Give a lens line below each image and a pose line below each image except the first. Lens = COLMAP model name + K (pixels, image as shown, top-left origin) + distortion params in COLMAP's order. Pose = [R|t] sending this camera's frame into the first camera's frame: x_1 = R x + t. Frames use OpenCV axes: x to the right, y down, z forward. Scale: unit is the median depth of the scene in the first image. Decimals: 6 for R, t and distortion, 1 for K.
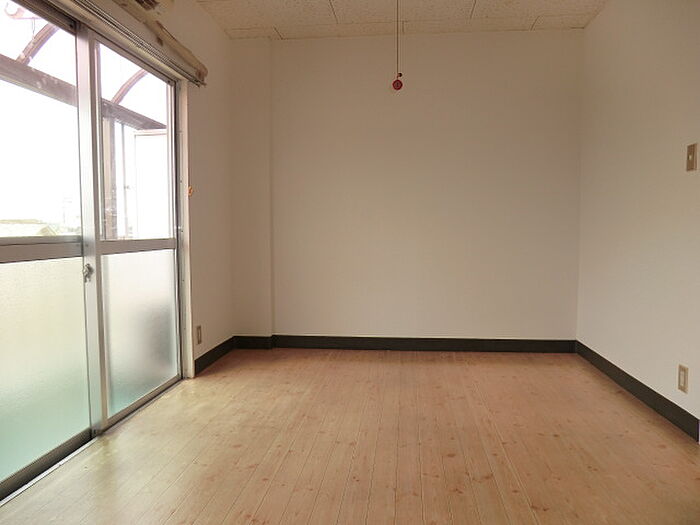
lens RADIAL K [[505.5, 0, 351.6], [0, 505.5, 263.4], [0, 0, 1]] dist [-0.096669, 0.088285]
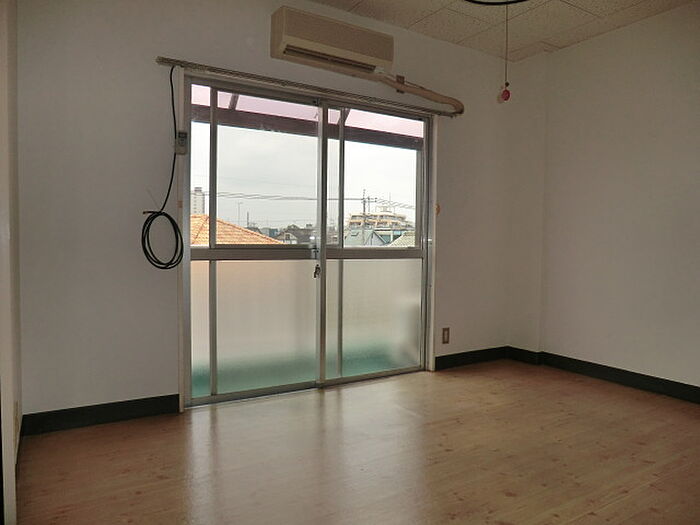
lens RADIAL K [[505.5, 0, 351.6], [0, 505.5, 263.4], [0, 0, 1]] dist [-0.096669, 0.088285]
pose [[0.609263, 0.044528, -0.791717, 0.484522], [-0.066164, 0.997795, 0.005203, -0.012651], [0.790203, 0.049213, 0.610866, 0.135993]]
